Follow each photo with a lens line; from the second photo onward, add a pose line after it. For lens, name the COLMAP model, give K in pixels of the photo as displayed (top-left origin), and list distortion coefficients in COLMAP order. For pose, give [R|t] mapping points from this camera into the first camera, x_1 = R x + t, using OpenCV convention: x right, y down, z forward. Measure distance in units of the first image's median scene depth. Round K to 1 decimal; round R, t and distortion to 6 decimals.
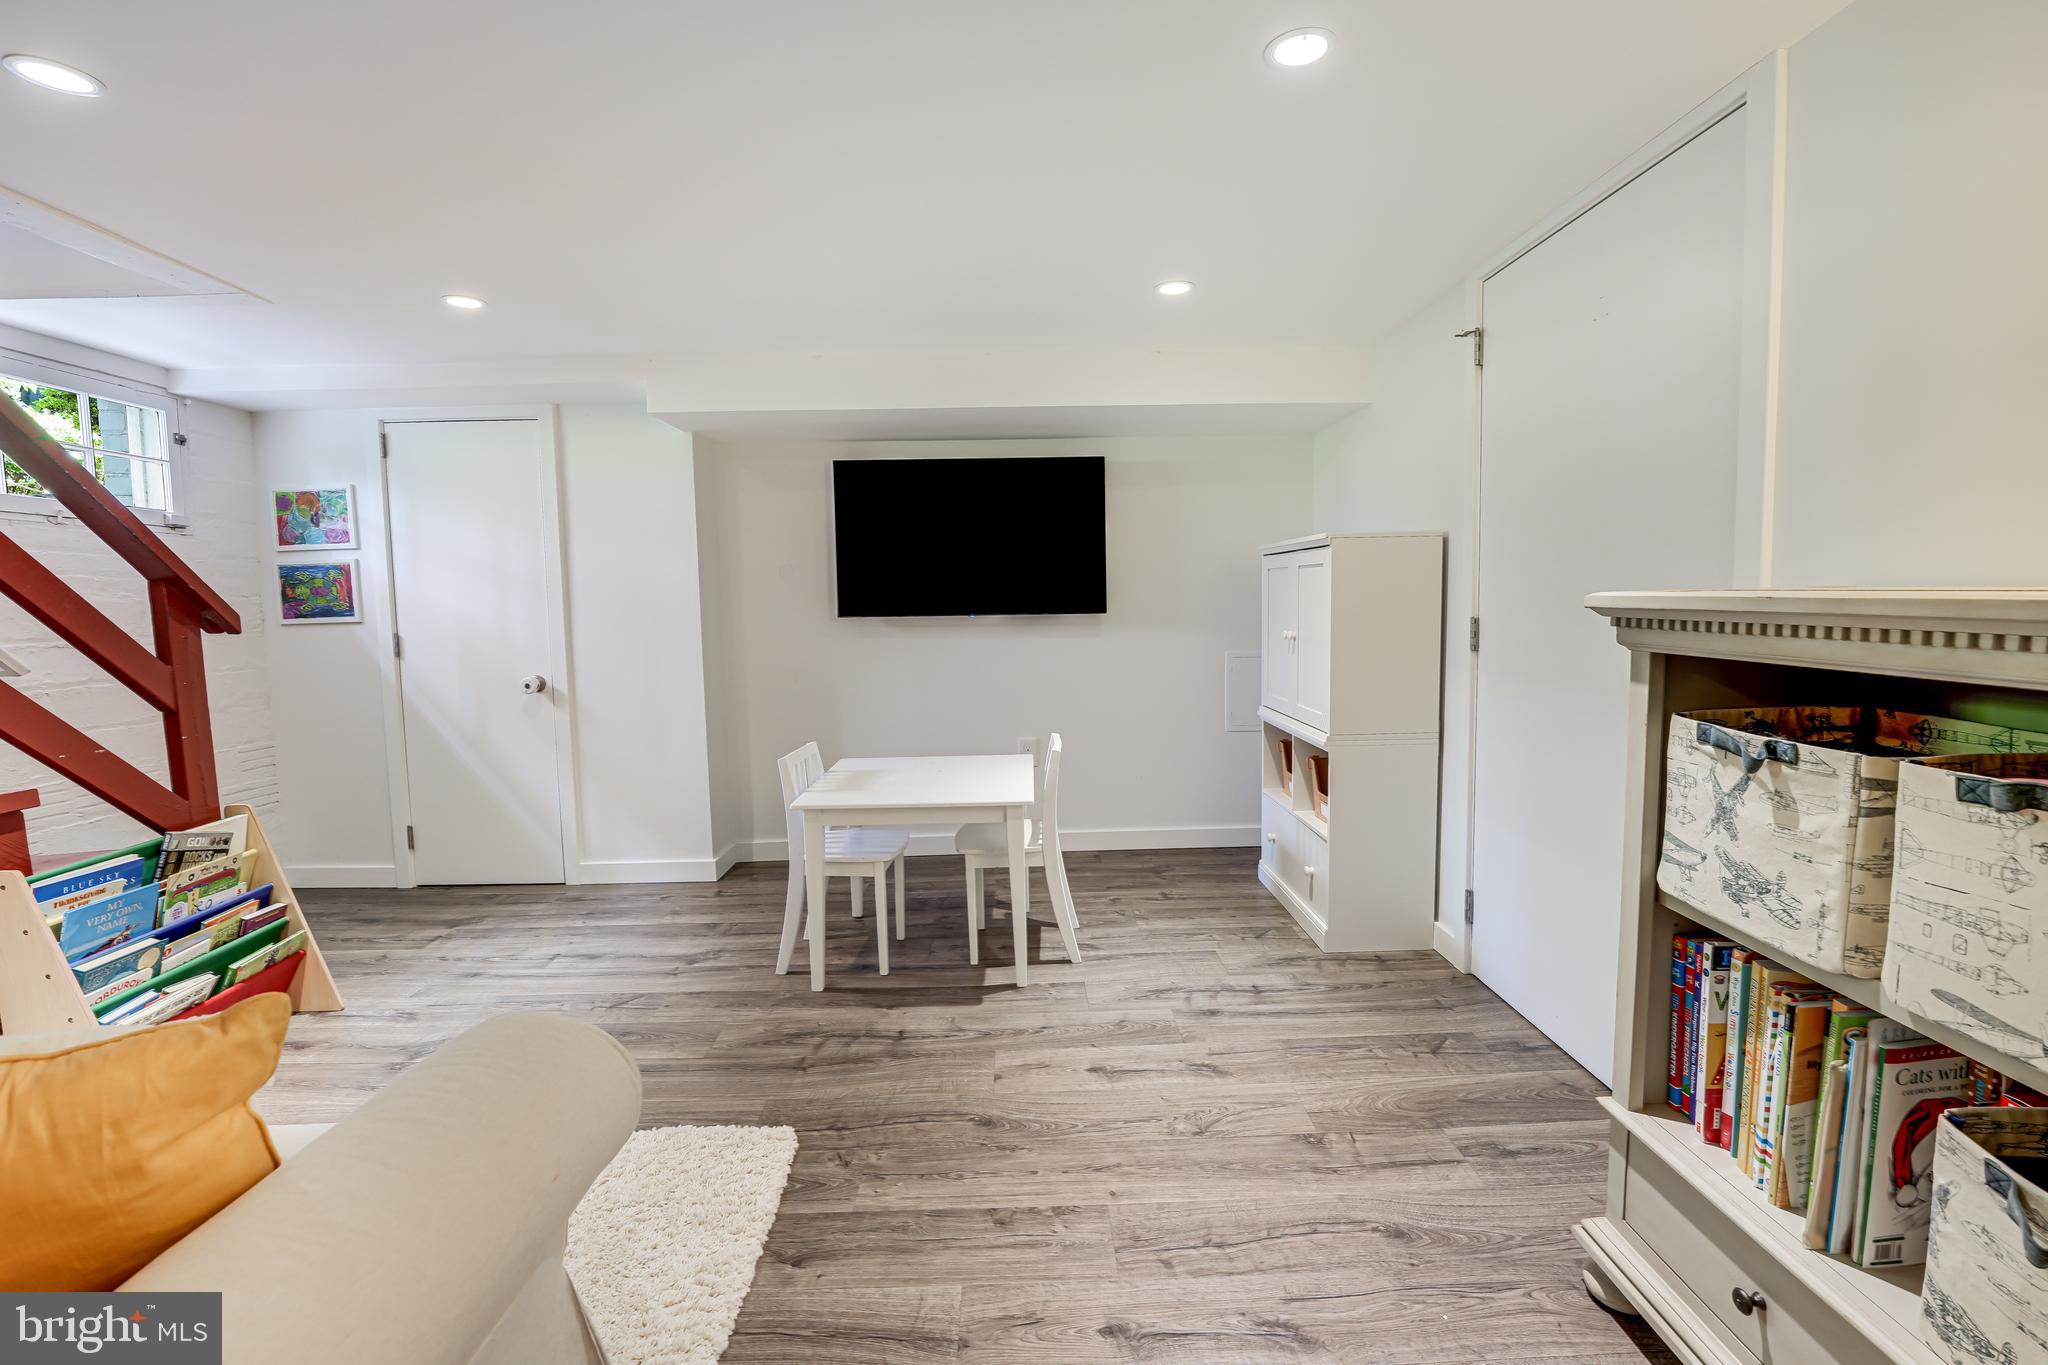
lens RADIAL K [[906.0, 0, 1023.7], [0, 906.0, 675.2], [0, 0, 1]] dist [-0.001910, -0.000215]
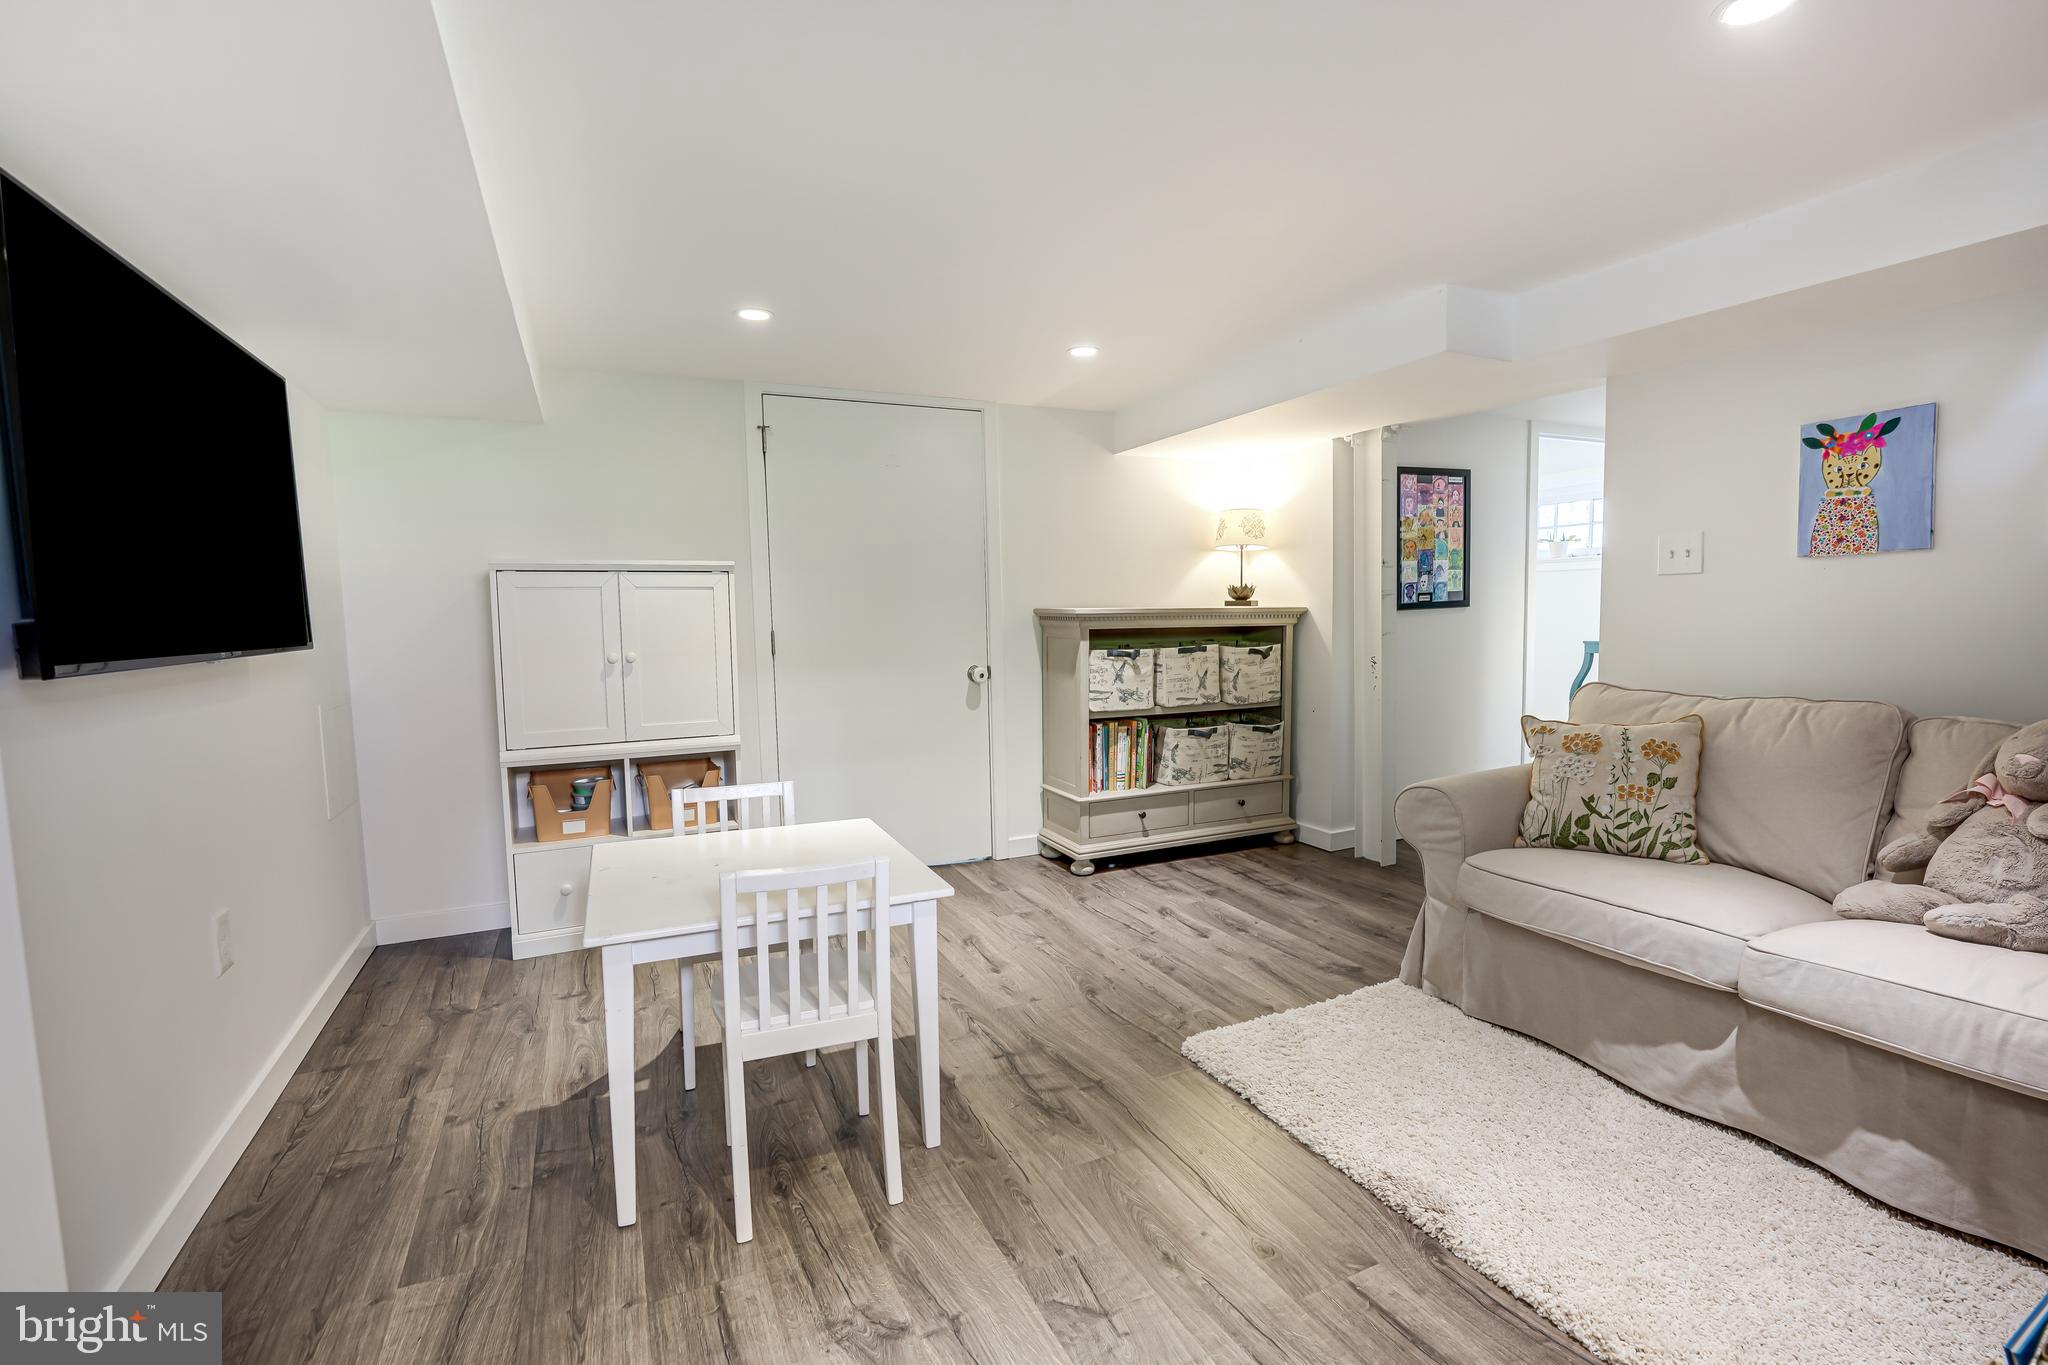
lens RADIAL K [[893.2, 0, 1024.0], [0, 893.2, 682.5], [0, 0, 1]] dist [-0.008834, -0.000138]
pose [[-0.419442, -0.053633, 0.906196, -1.191715], [0.100617, 0.989356, 0.105126, -0.117457], [-0.902189, 0.135273, -0.409581, 1.580754]]
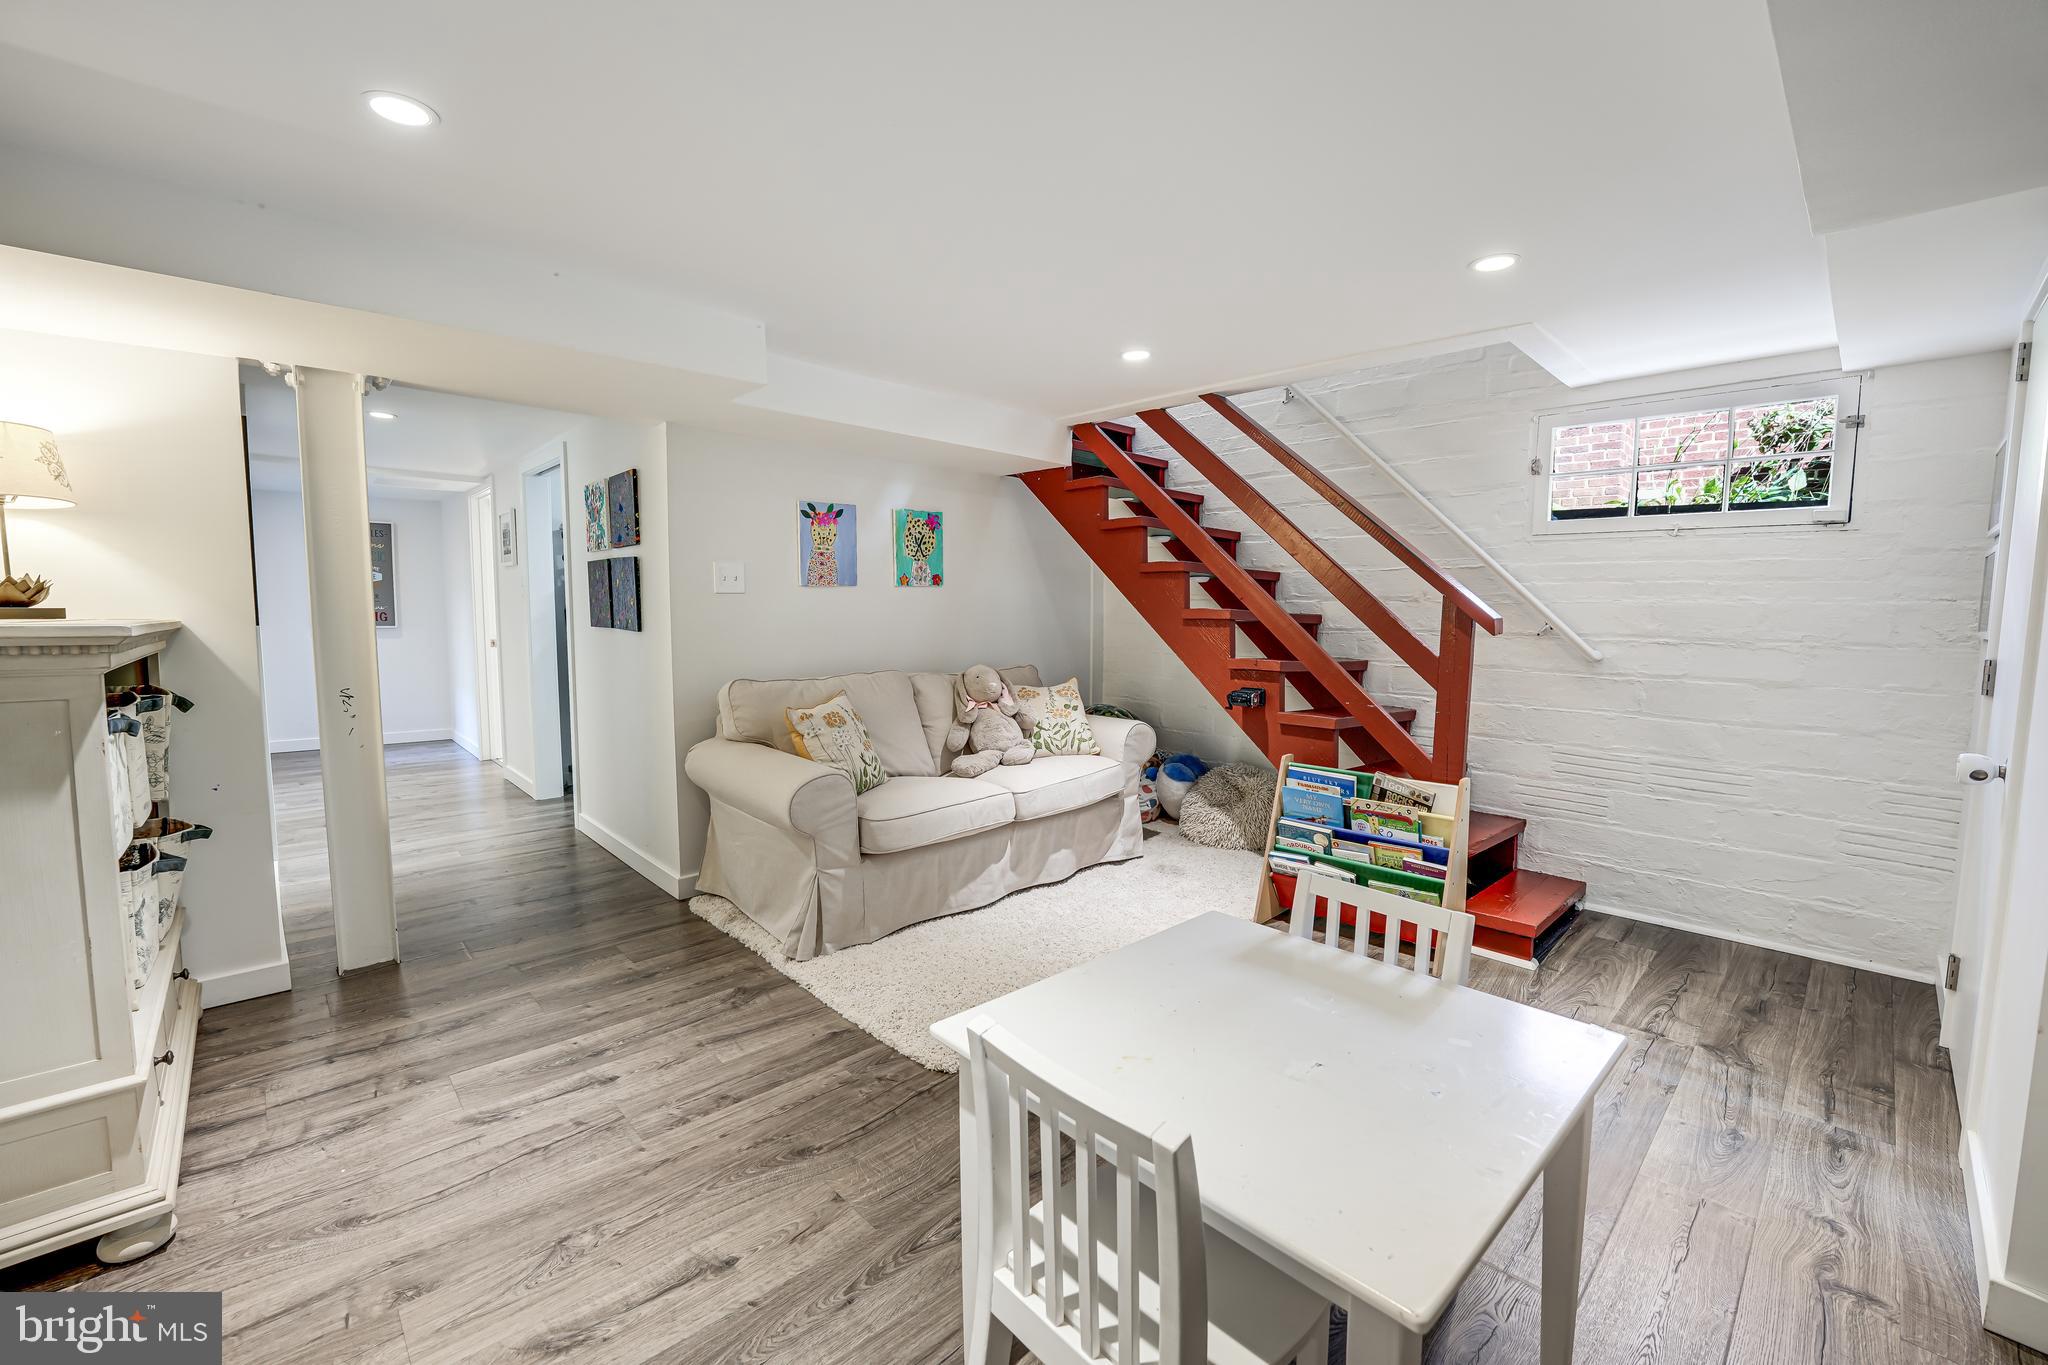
lens RADIAL K [[833.8, 0, 1024.1], [0, 833.8, 676.2], [0, 0, 1]] dist [-0.026685, 0.001149]
pose [[-0.734050, 0.070590, -0.675416, 0.348943], [-0.049523, 0.986370, 0.156911, -0.164575], [0.677287, 0.148629, -0.720550, 1.730305]]
